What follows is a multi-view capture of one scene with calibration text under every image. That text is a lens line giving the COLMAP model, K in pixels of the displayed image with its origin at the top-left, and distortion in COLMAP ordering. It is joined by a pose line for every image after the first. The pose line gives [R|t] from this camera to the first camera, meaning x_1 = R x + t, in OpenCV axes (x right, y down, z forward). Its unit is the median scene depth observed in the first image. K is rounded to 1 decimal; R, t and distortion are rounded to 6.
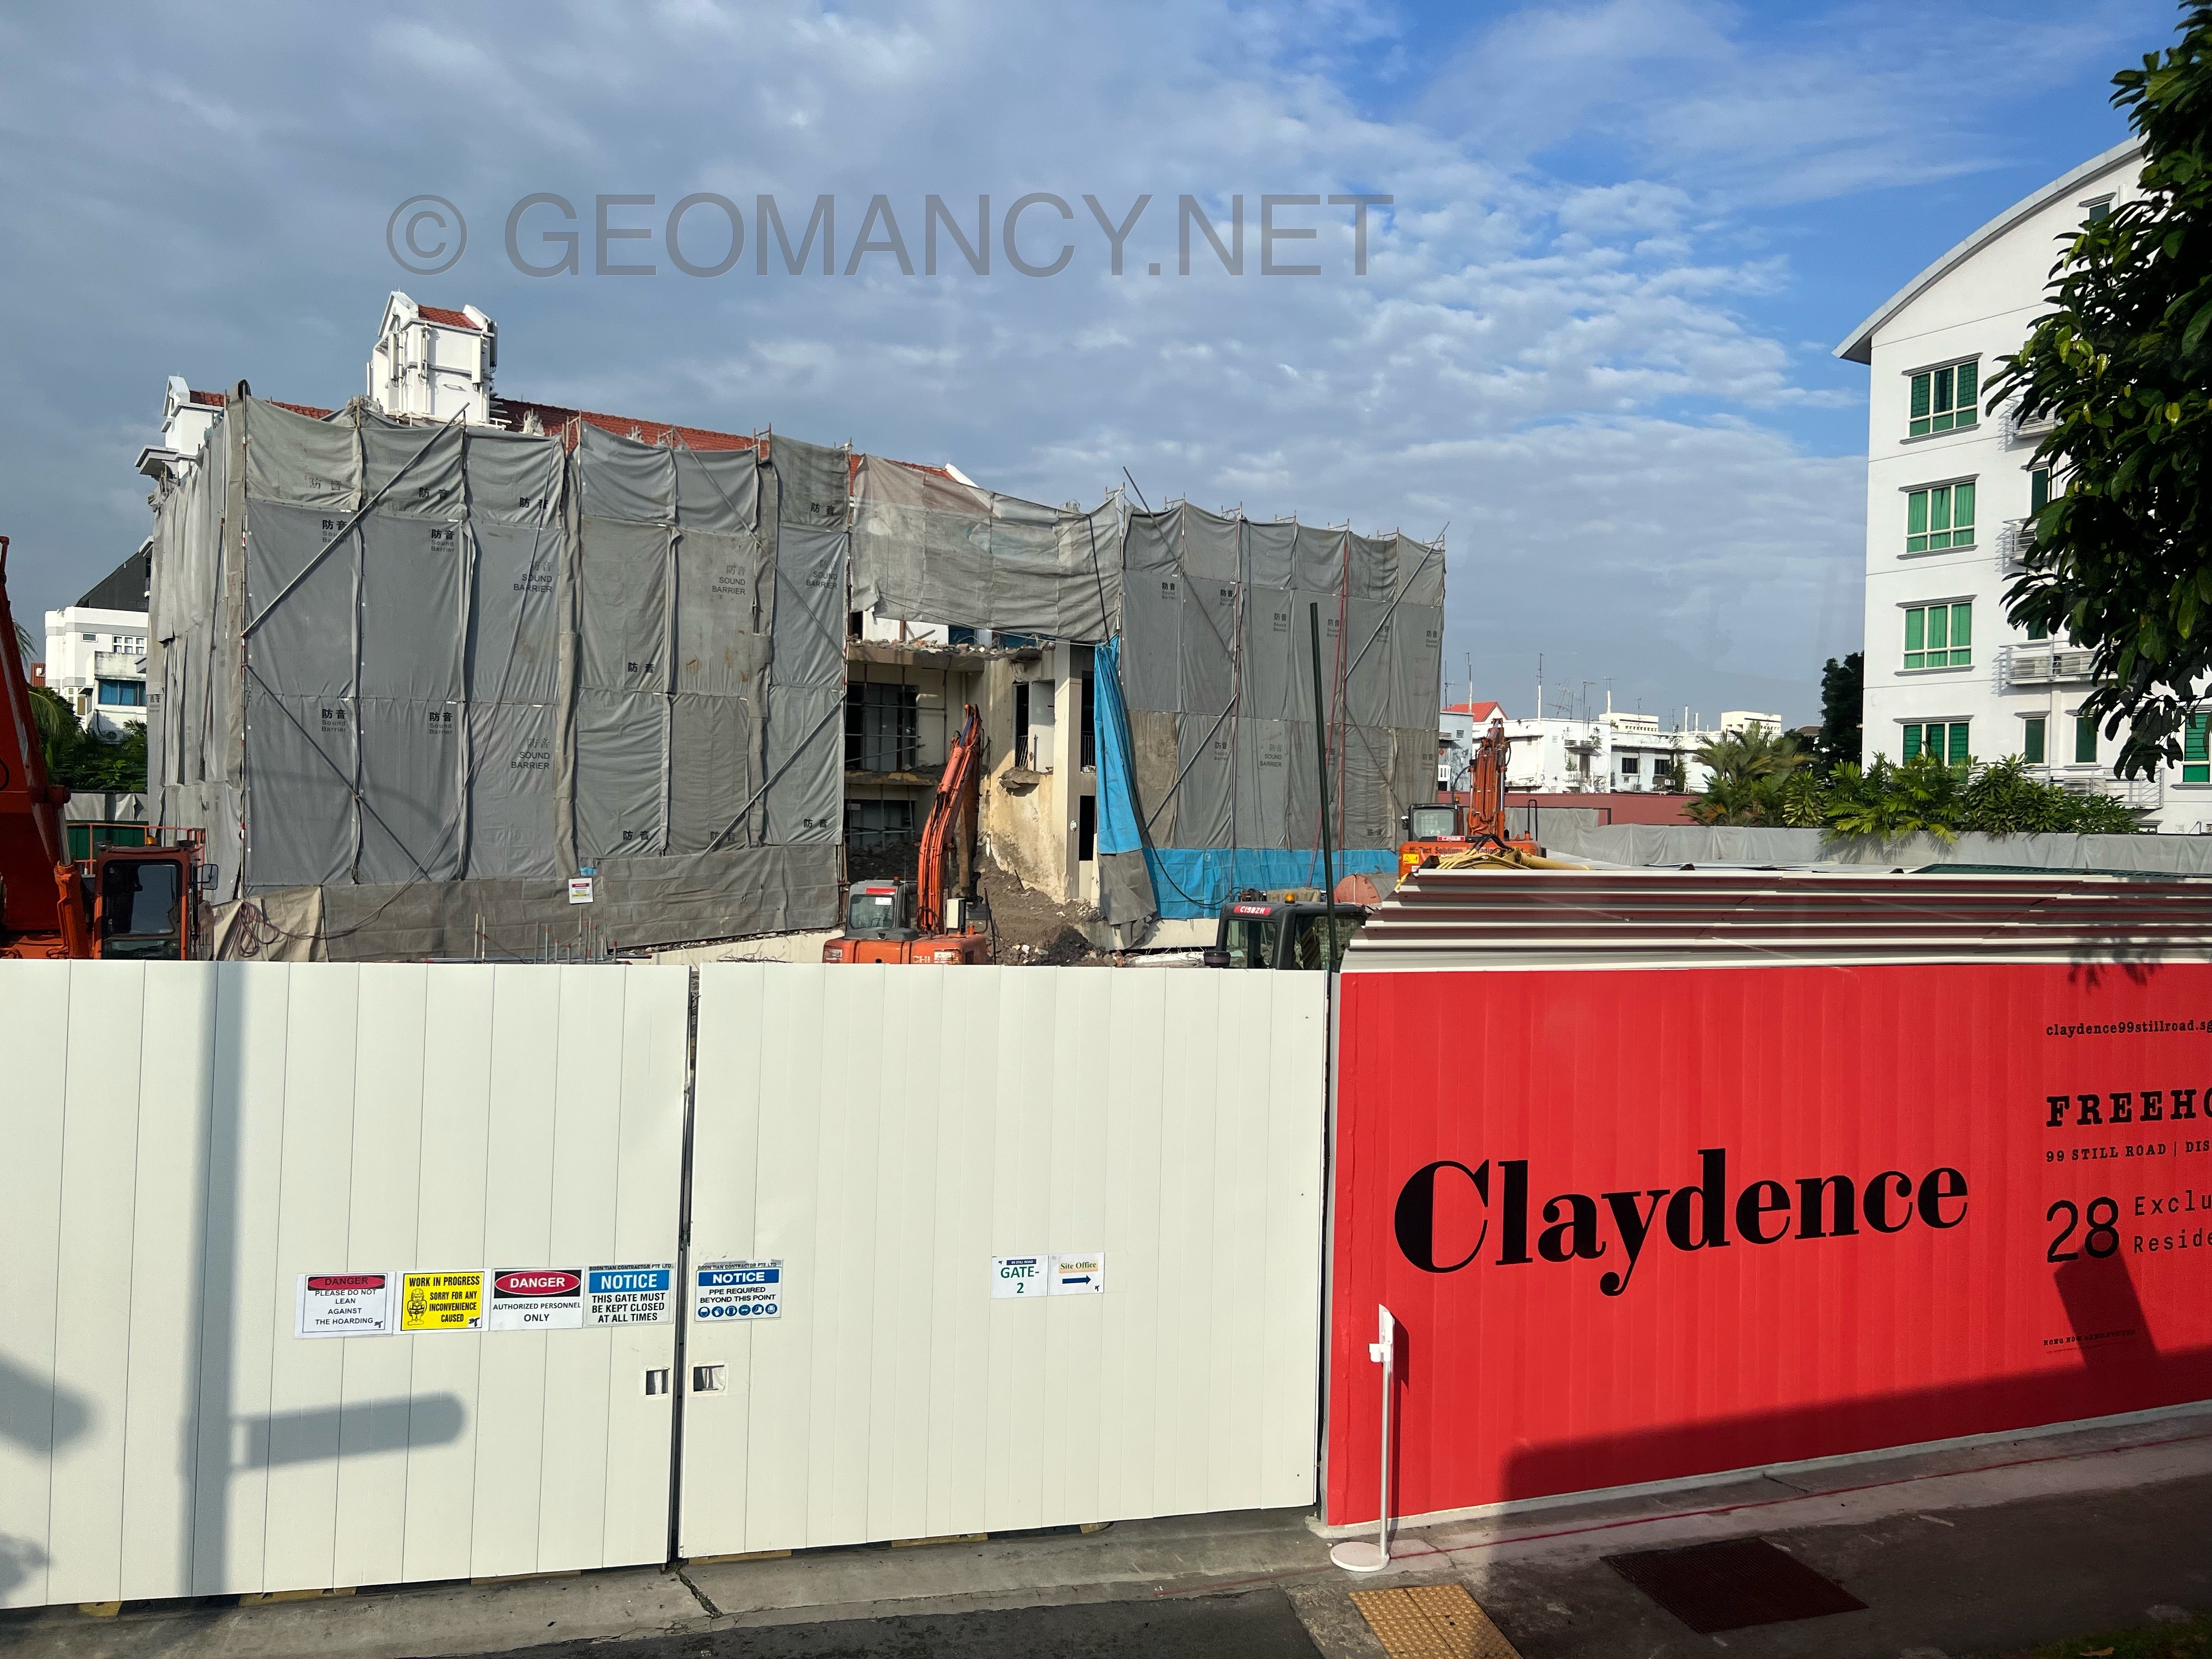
lens RADIAL K [[1675.6, 0, 1122.9], [0, 1675.6, 832.6], [0, 0, 1]] dist [0.054925, -0.062239]
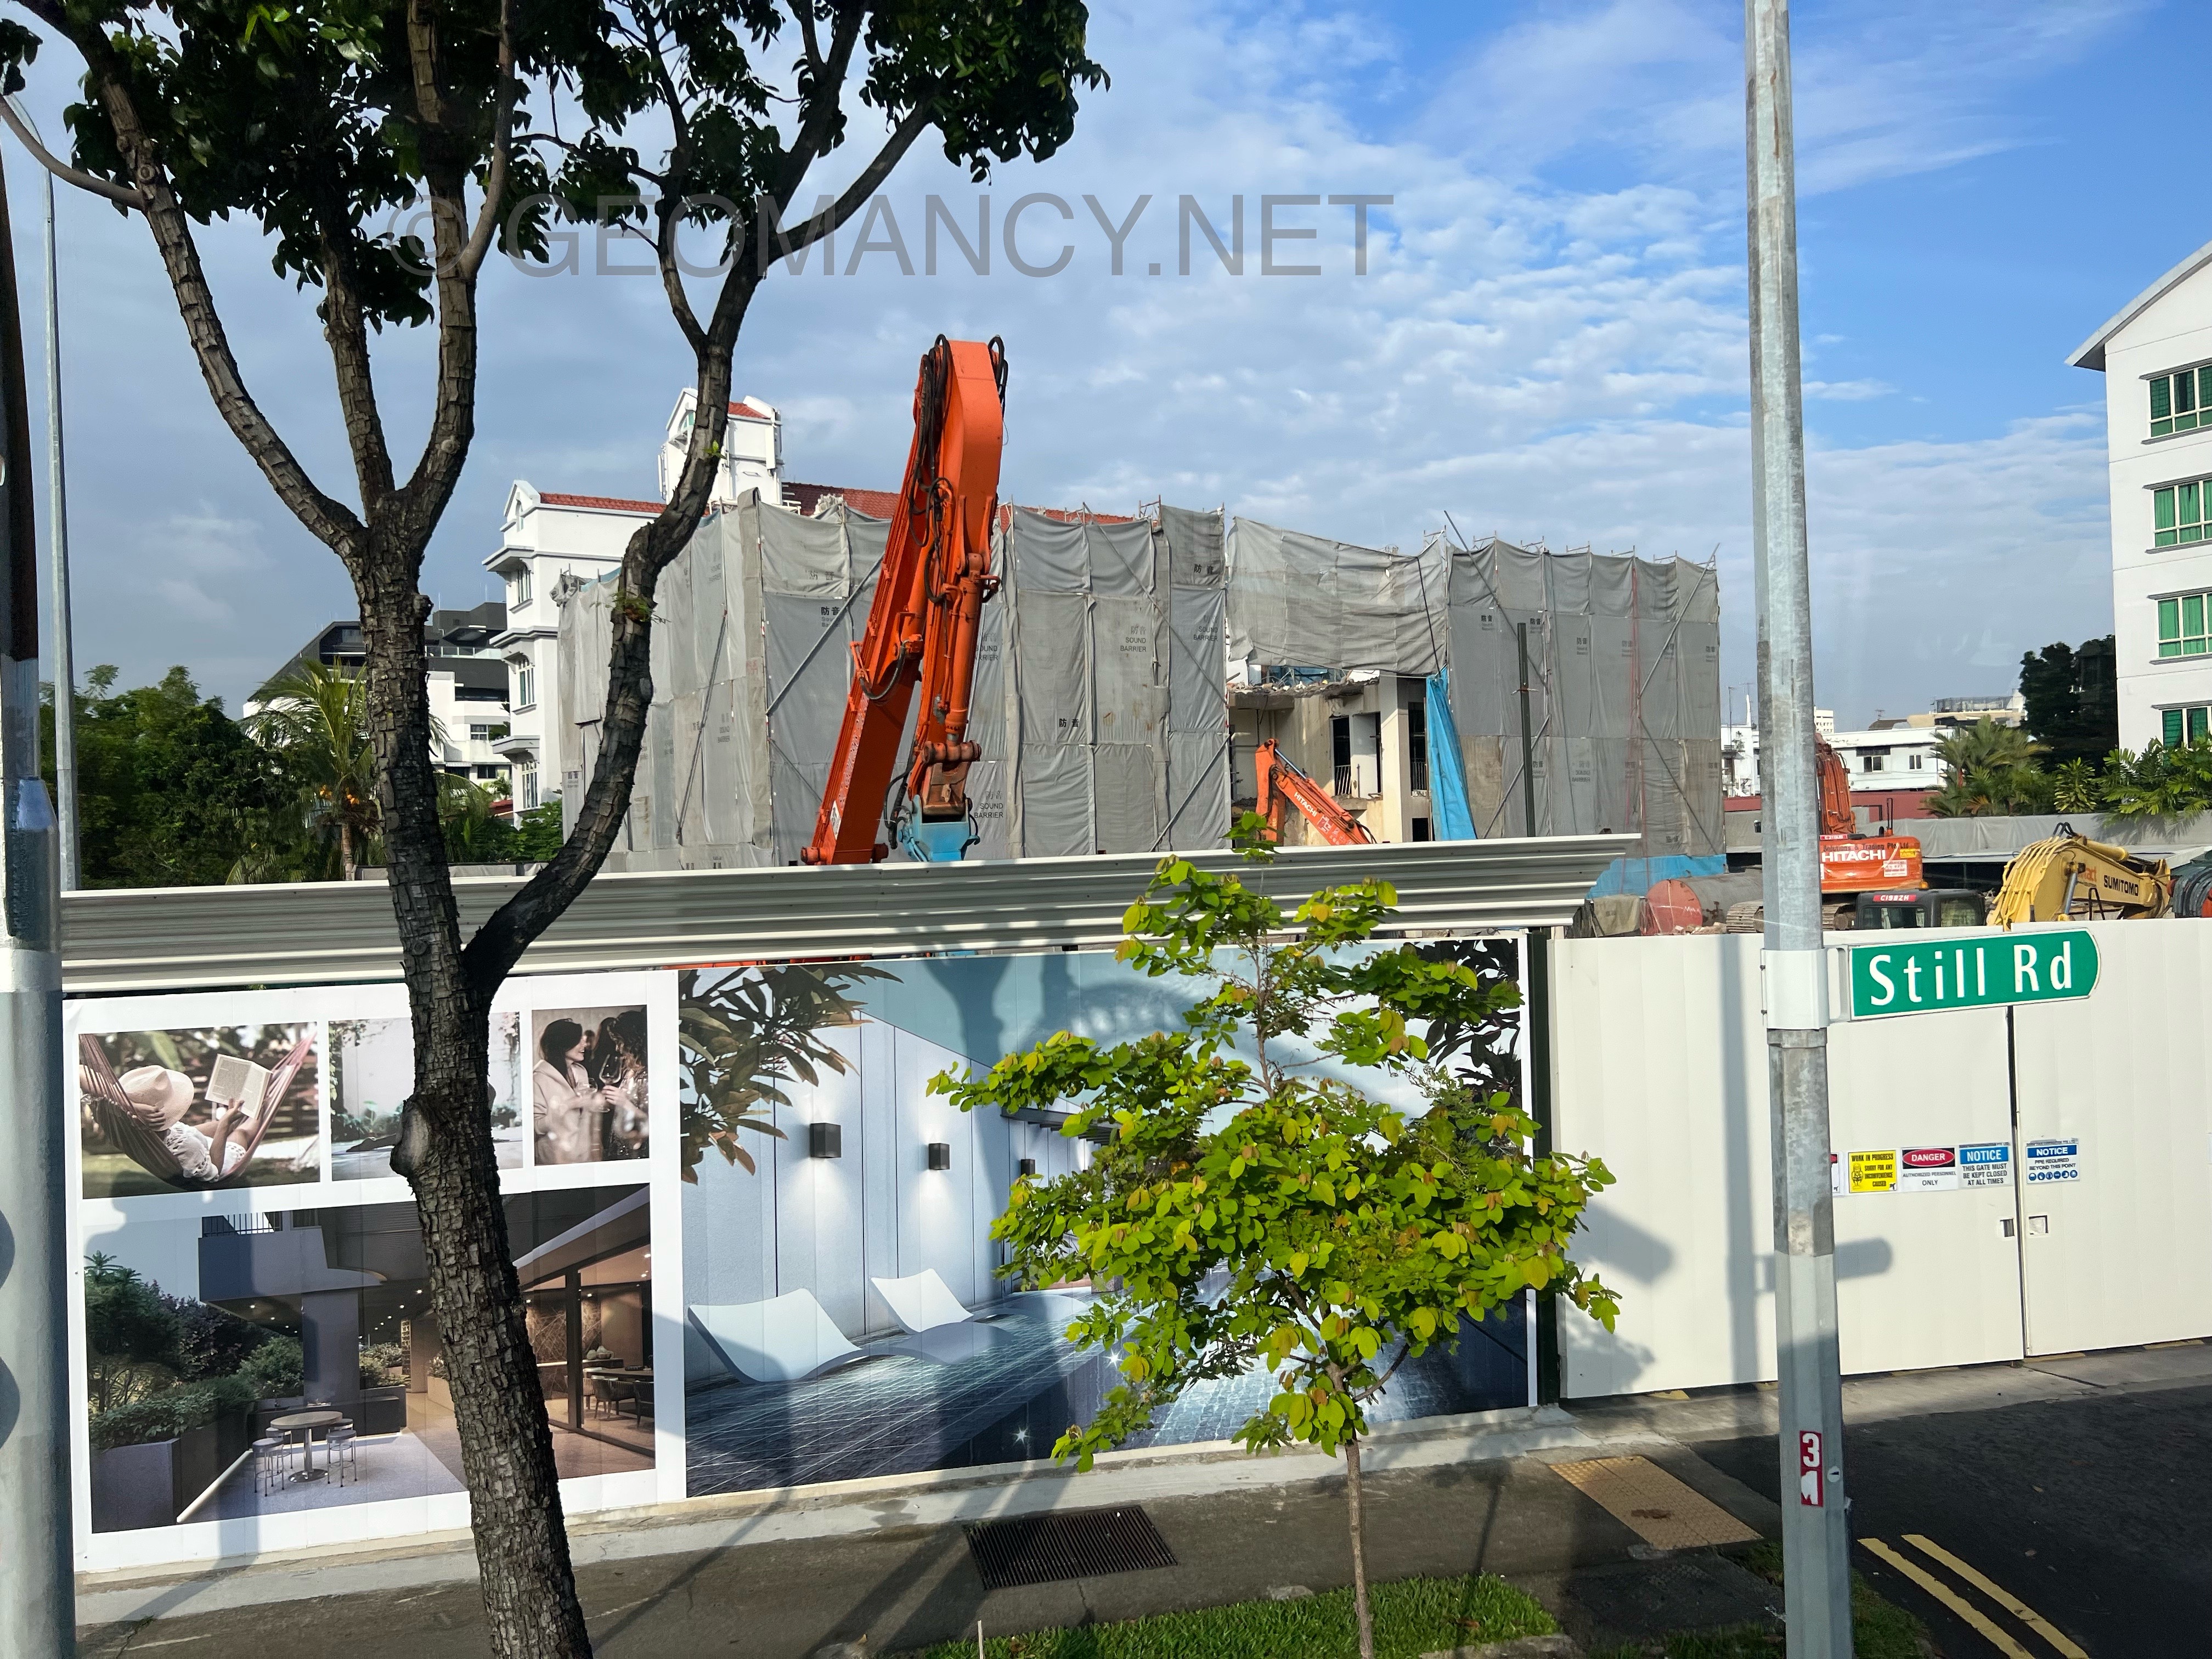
lens RADIAL K [[1675.6, 0, 1103.6], [0, 1675.6, 838.9], [0, 0, 1]] dist [0.054925, -0.062239]
pose [[0.998077, -0.053169, -0.031875, -0.166724], [0.052641, 0.998466, -0.017170, -0.000924], [0.032739, 0.015459, 0.999344, -0.071007]]
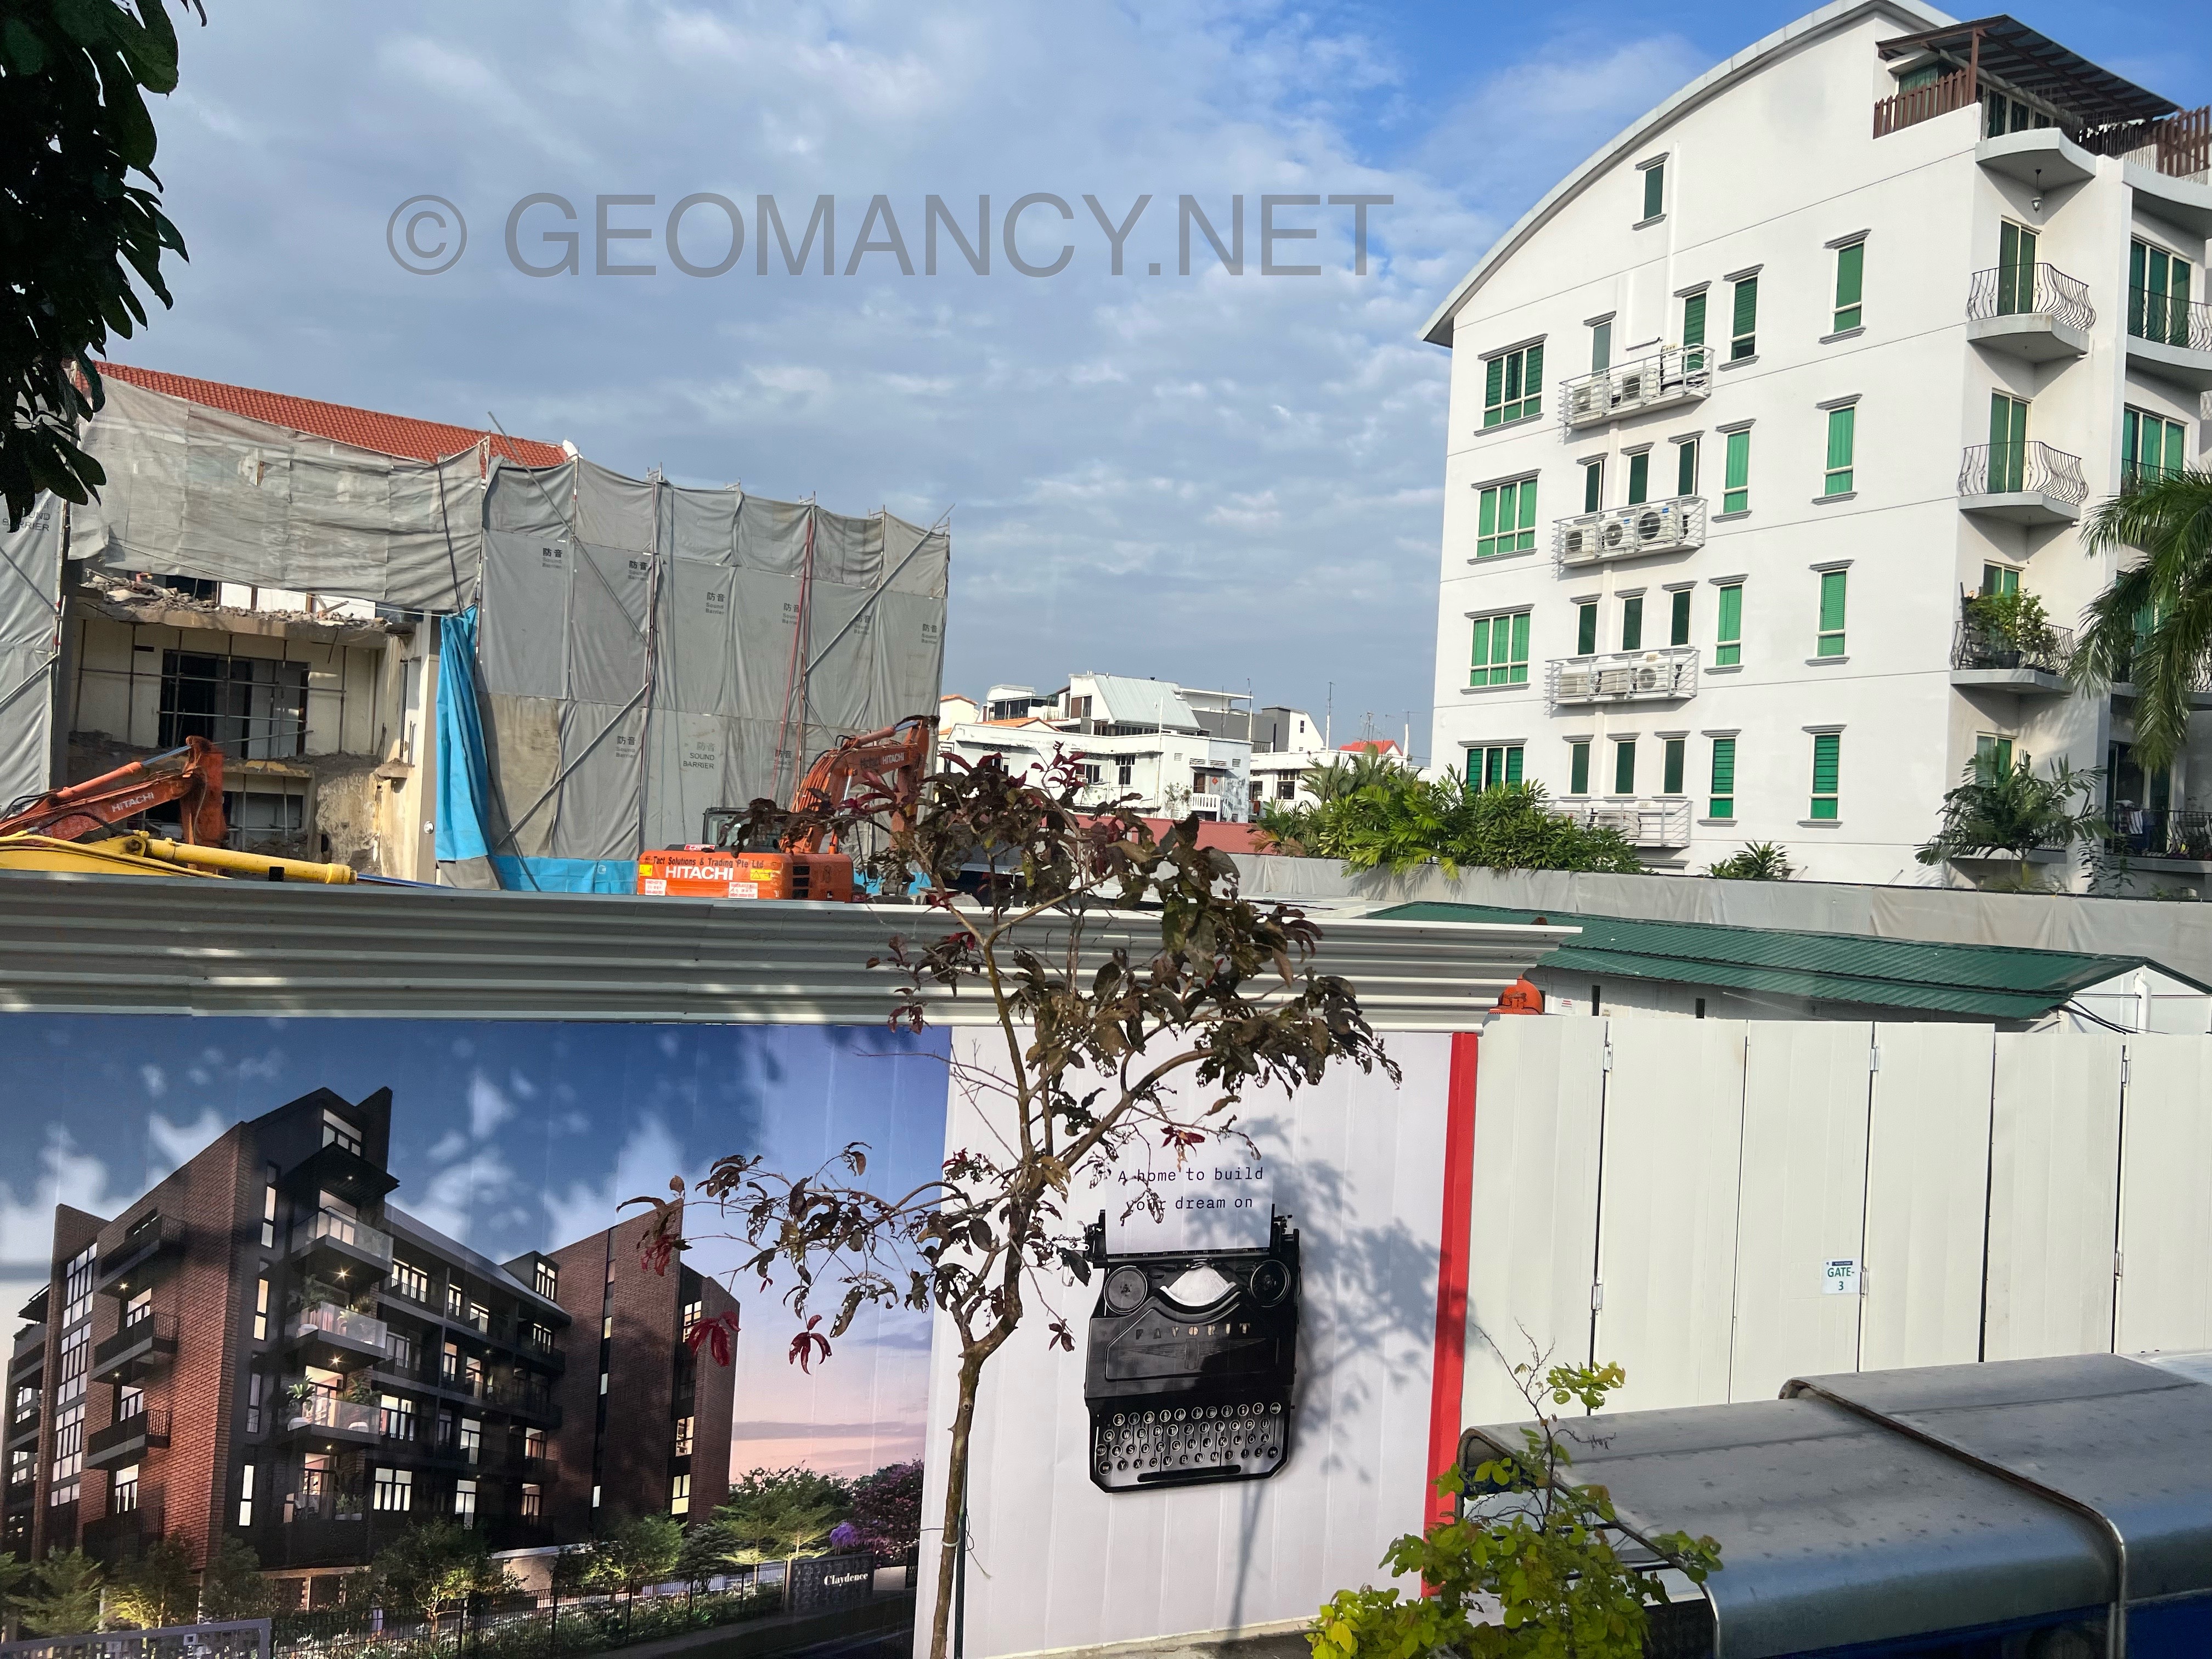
lens RADIAL K [[1675.6, 0, 1121.2], [0, 1675.6, 847.3], [0, 0, 1]] dist [0.054925, -0.062239]
pose [[0.999479, 0.031179, 0.008368, 0.277583], [-0.031077, 0.999445, -0.011962, 0.005010], [-0.008736, 0.011696, 0.999893, 0.114354]]
